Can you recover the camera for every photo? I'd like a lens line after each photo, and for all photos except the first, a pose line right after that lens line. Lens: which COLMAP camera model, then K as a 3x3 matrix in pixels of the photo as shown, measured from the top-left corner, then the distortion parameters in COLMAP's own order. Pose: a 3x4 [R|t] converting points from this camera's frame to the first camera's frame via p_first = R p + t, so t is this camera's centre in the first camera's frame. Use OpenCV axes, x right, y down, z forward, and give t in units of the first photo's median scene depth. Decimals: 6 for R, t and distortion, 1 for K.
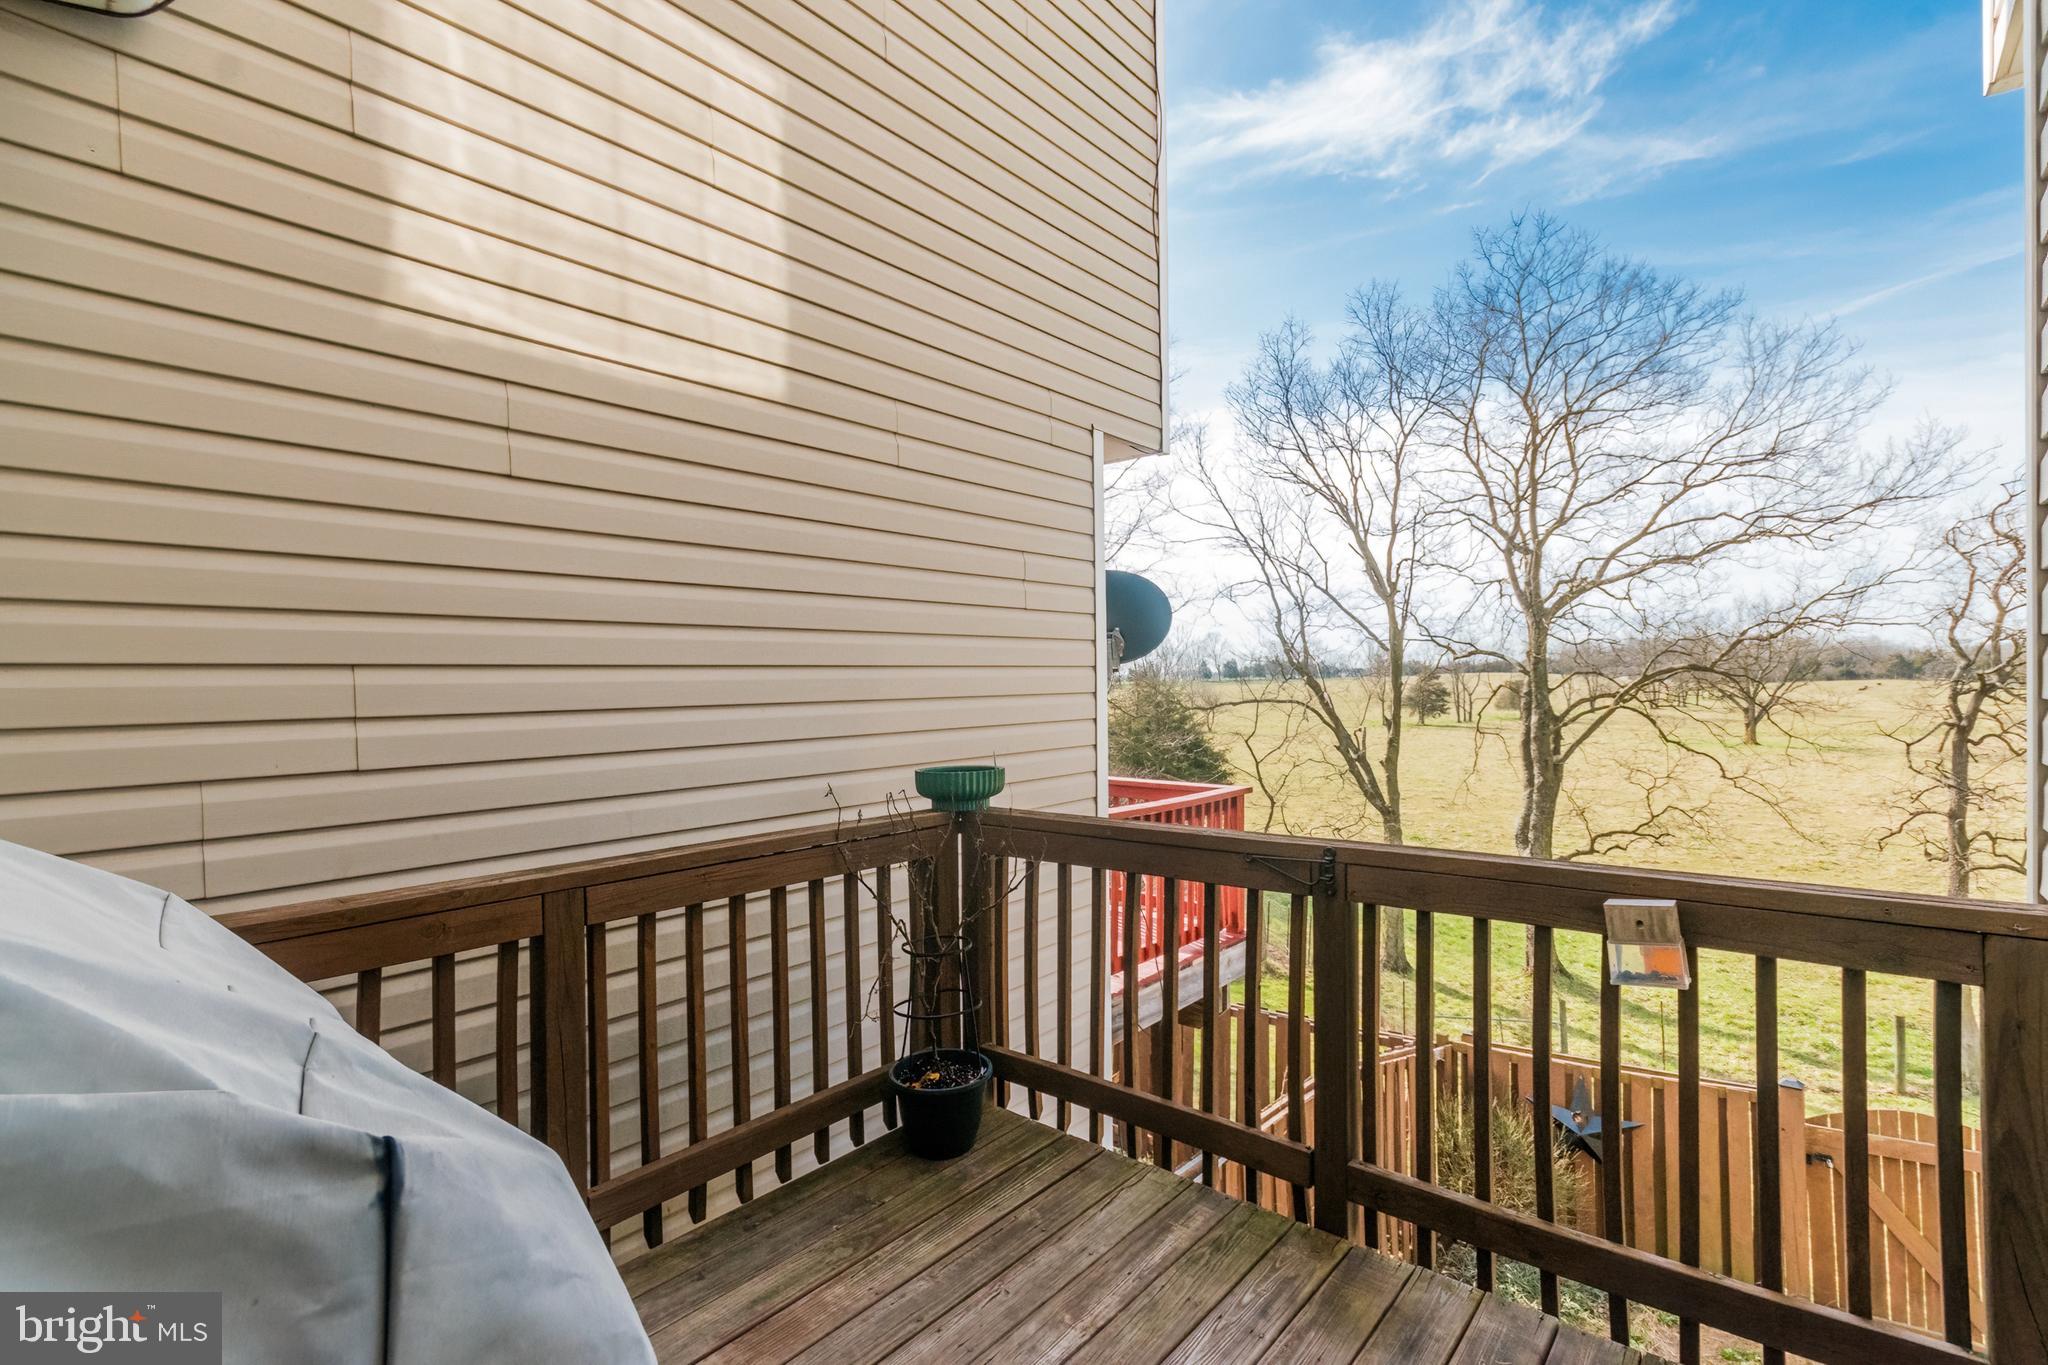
lens RADIAL K [[893.4, 0, 1013.7], [0, 893.4, 707.9], [0, 0, 1]] dist [0.001676, -0.000390]
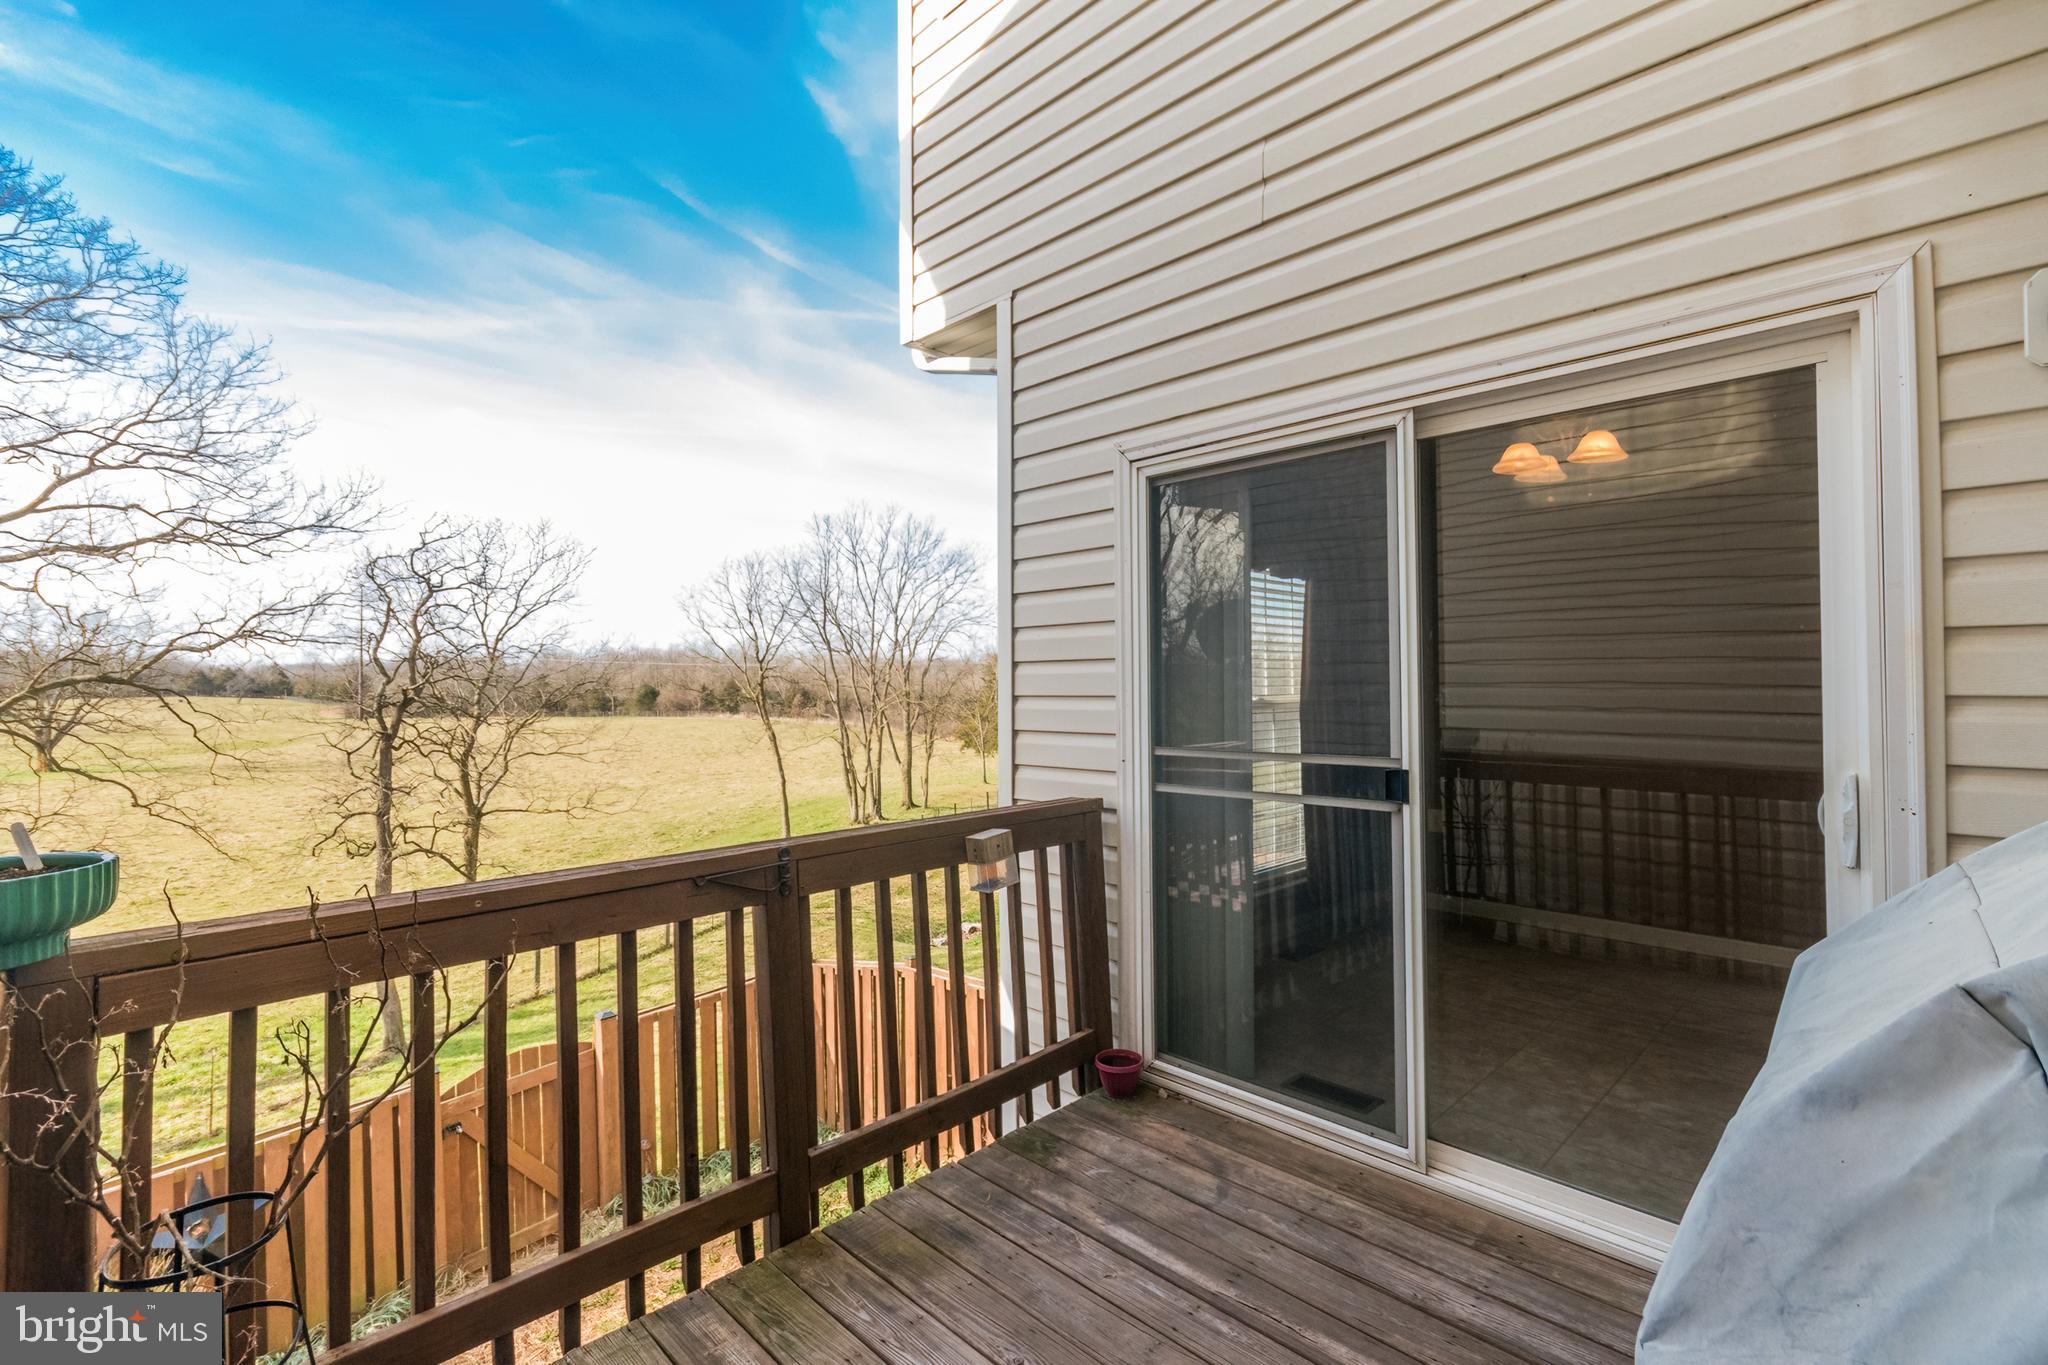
lens RADIAL K [[939.2, 0, 1024.0], [0, 939.2, 682.5], [0, 0, 1]] dist [0.001622, 0.000003]
pose [[0.063789, 0.018029, 0.997801, -0.075649], [0.028323, 0.999401, -0.019869, 0.000133], [-0.997561, 0.029528, 0.063240, 0.074652]]
